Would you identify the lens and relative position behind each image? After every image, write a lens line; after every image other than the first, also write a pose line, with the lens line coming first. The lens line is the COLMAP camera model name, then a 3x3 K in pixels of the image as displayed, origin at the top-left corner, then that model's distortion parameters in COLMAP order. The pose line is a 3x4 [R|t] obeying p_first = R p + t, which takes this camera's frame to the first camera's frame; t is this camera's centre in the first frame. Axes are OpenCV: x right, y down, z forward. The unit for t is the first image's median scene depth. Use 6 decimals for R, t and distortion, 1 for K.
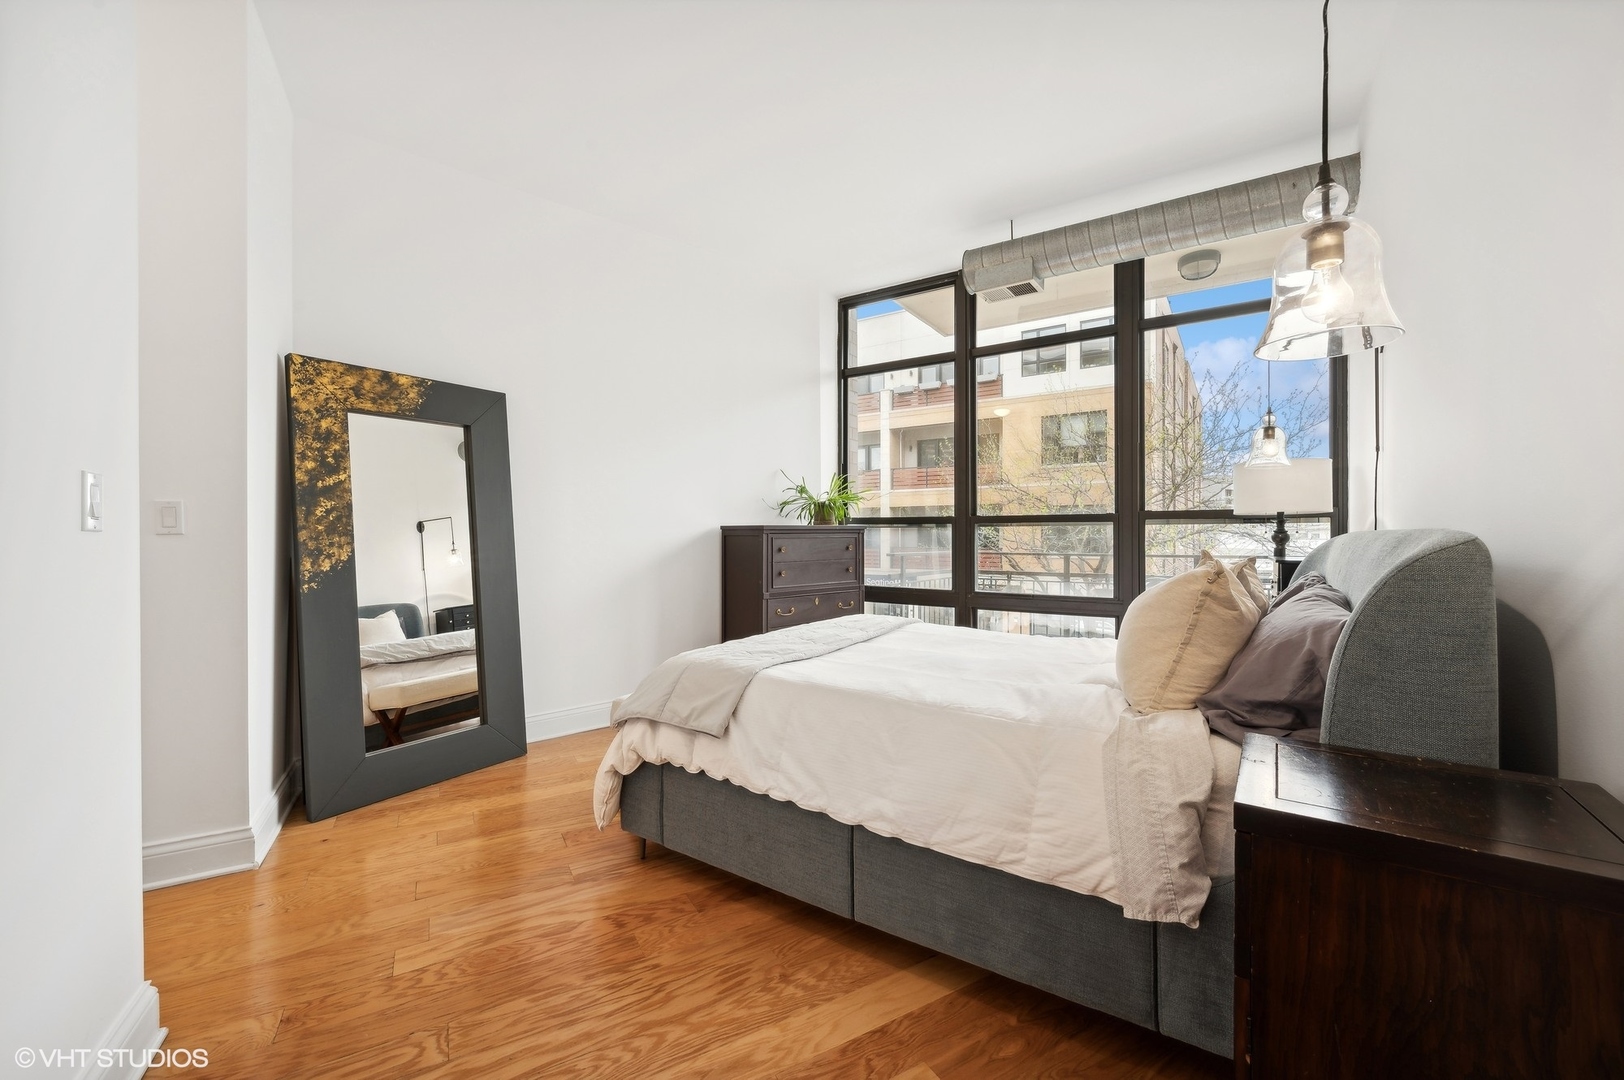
lens RADIAL K [[649.9, 0, 803.8], [0, 649.9, 535.8], [0, 0, 1]] dist [0.006974, 0.000080]
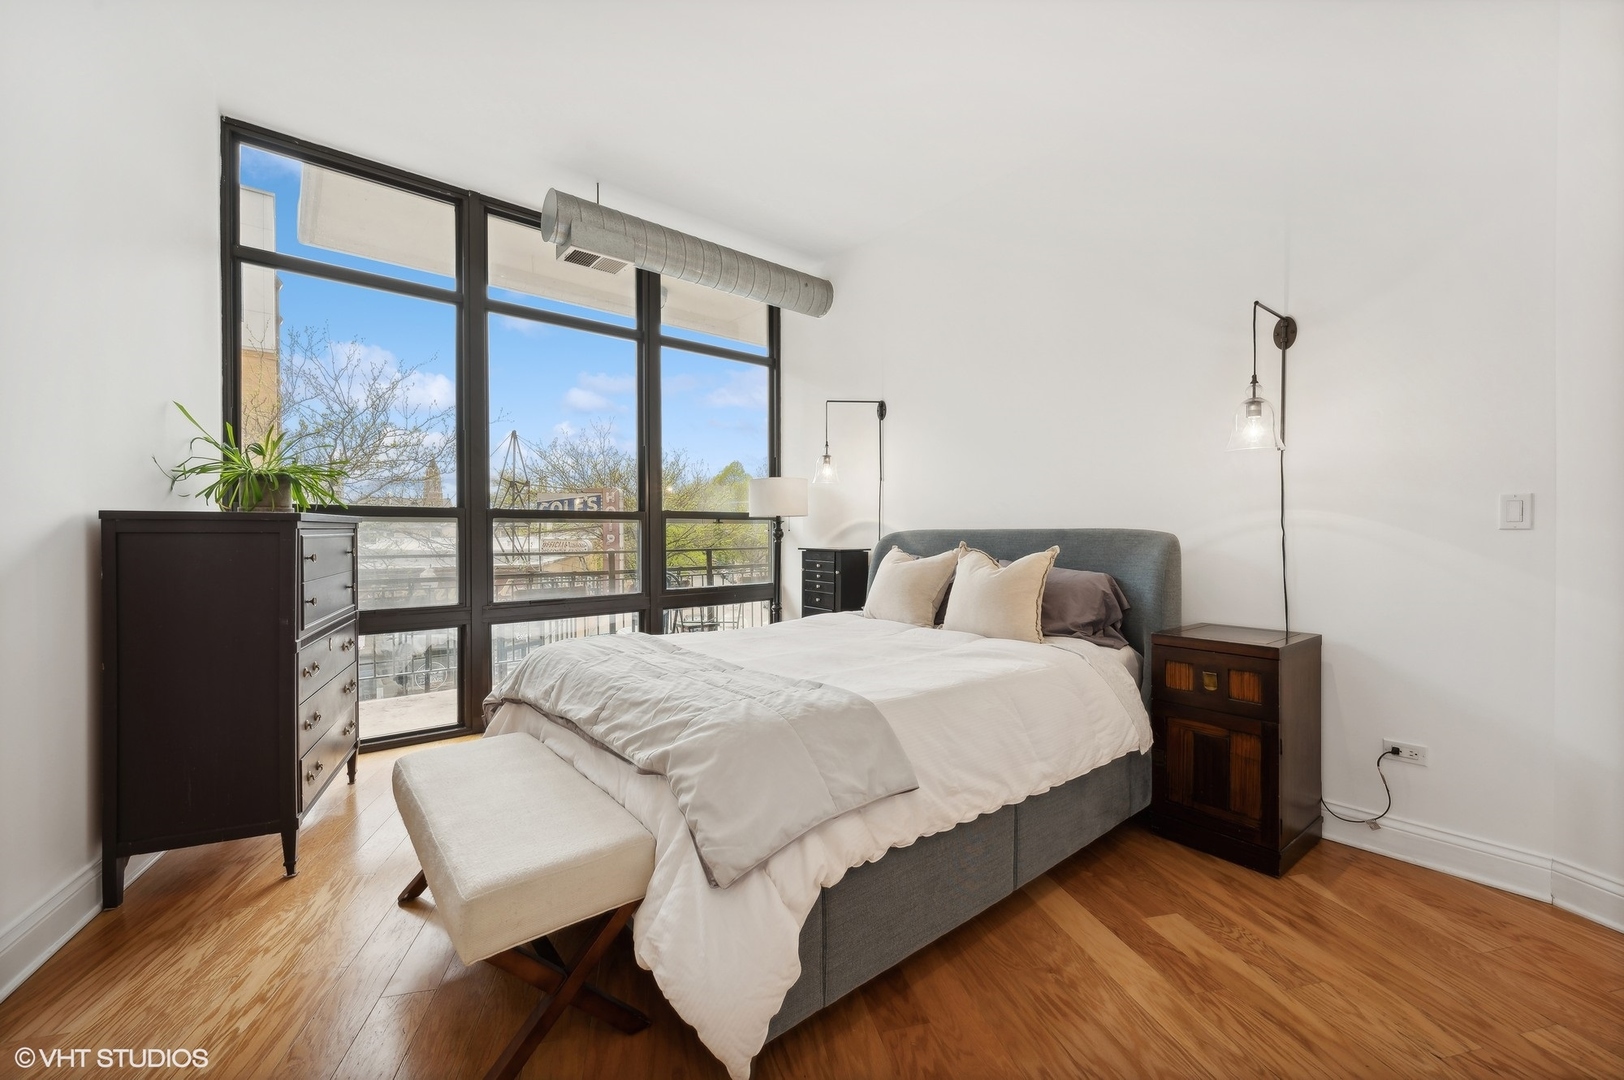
lens RADIAL K [[649.9, 0, 803.8], [0, 649.9, 535.8], [0, 0, 1]] dist [0.006974, 0.000080]
pose [[0.276922, -0.005541, 0.960877, -0.845092], [-0.000183, 0.999983, 0.005820, -0.000406], [-0.960892, -0.001787, 0.276916, 0.836064]]
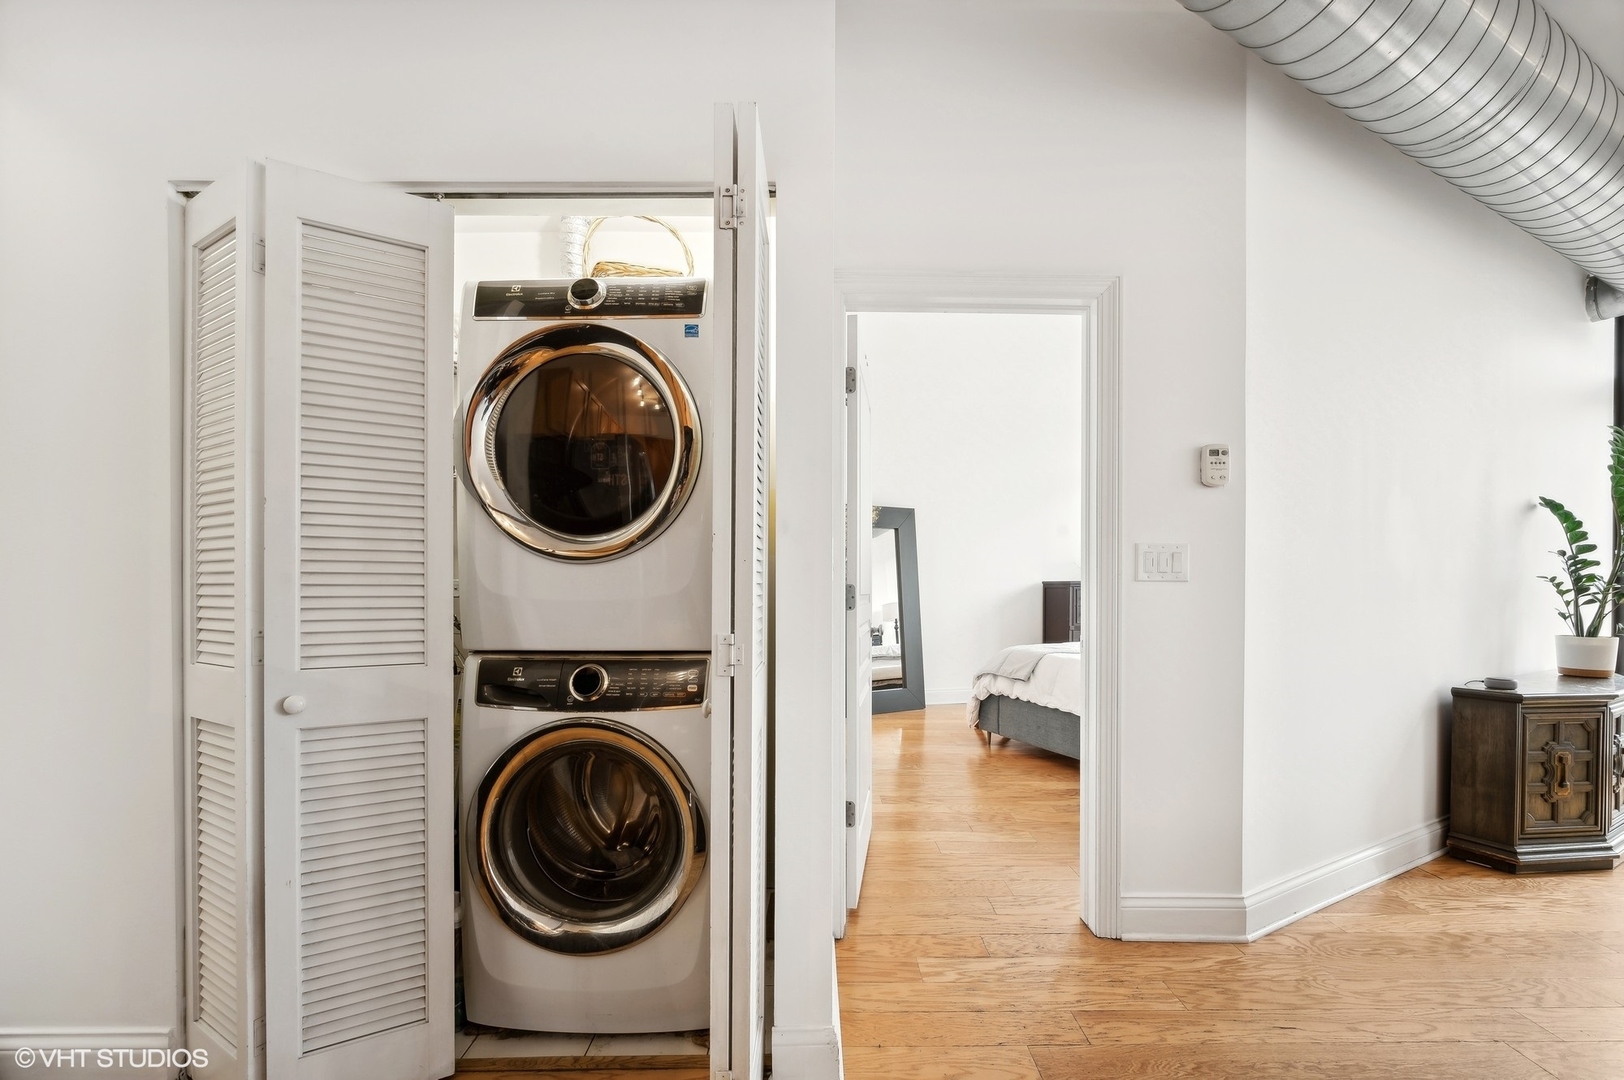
lens RADIAL K [[636.5, 0, 819.2], [0, 636.5, 595.8], [0, 0, 1]] dist [-0.006784, -0.000038]
pose [[0.872973, 0.008410, -0.487696, 0.277112], [-0.003287, 0.999930, 0.011361, 0.002963], [0.487757, -0.008315, 0.872940, -1.087655]]
